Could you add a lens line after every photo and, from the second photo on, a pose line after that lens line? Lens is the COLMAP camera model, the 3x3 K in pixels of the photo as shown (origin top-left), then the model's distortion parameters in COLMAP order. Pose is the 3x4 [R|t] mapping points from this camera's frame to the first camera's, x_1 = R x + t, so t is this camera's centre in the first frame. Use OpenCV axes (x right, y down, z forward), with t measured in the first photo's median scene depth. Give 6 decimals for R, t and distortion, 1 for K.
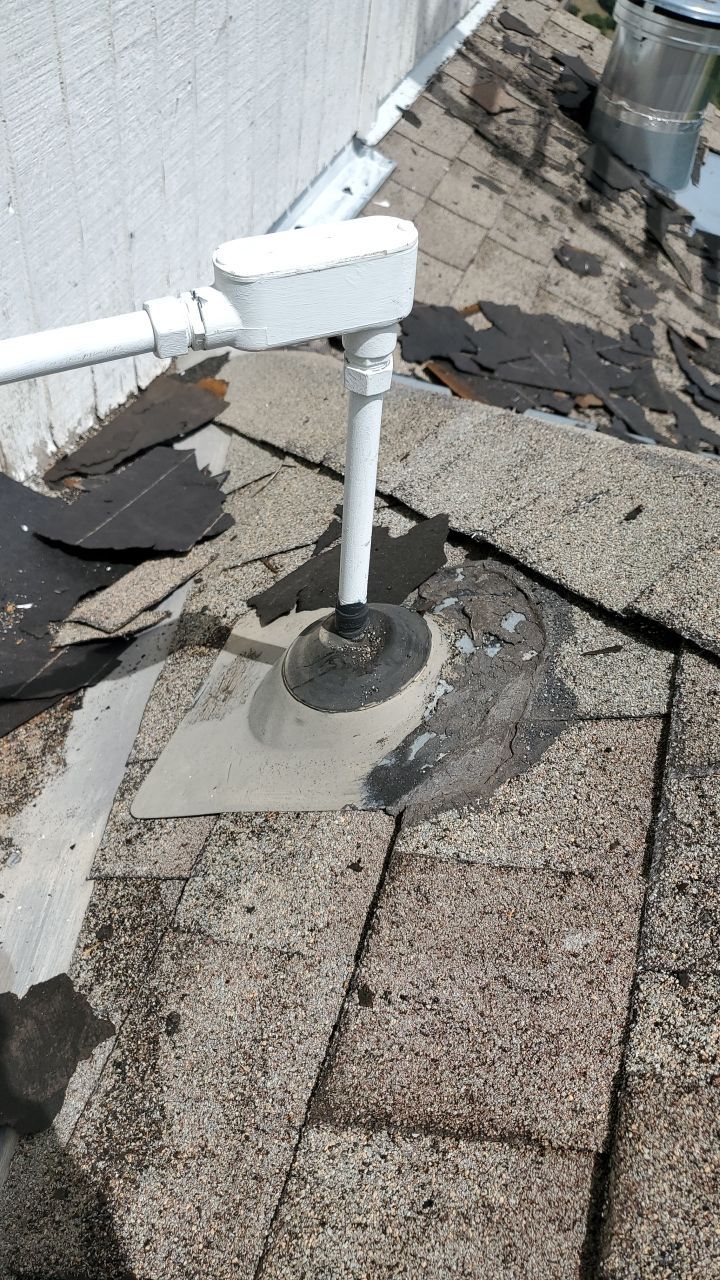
lens RADIAL K [[1011.8, 0, 357.9], [0, 1011.8, 635.4], [0, 0, 1]] dist [0.088204, -0.086135]
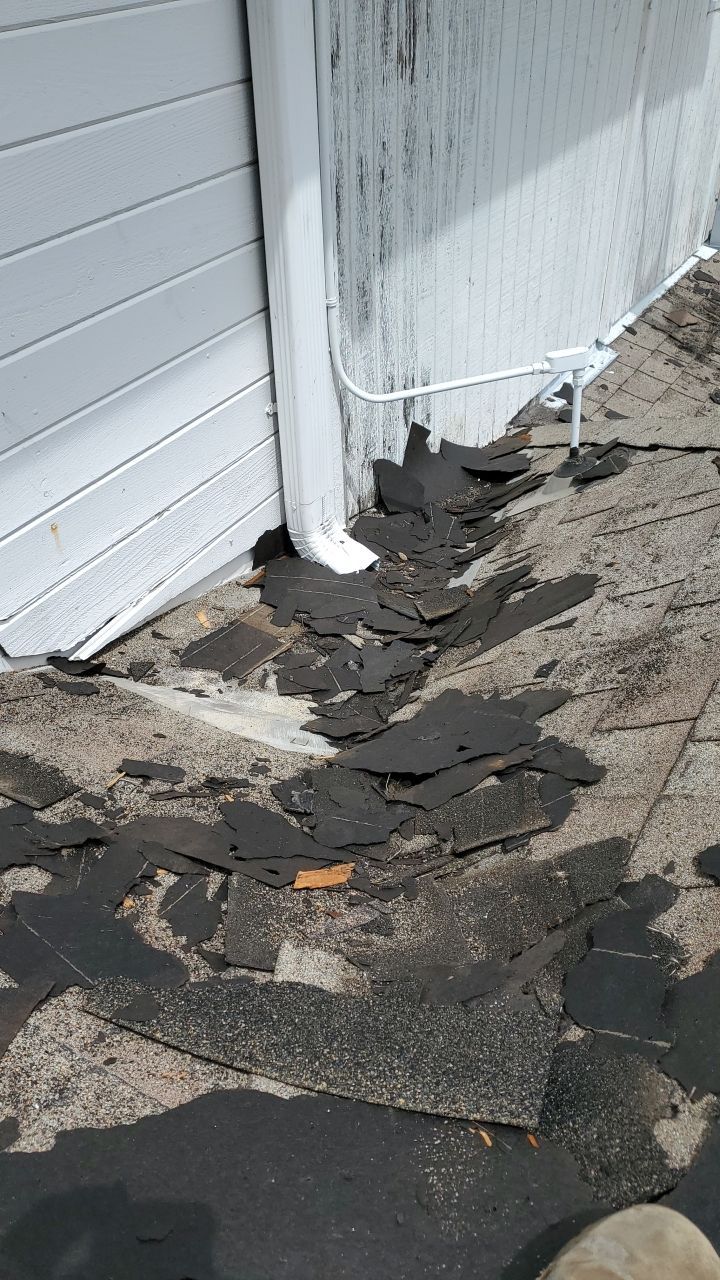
lens RADIAL K [[1011.8, 0, 357.9], [0, 1011.8, 635.4], [0, 0, 1]] dist [0.088204, -0.086135]
pose [[0.968183, 0.031967, -0.248191, 0.050859], [-0.077929, 0.981005, -0.177642, 0.391735], [0.237798, 0.191331, 0.952284, -0.750250]]
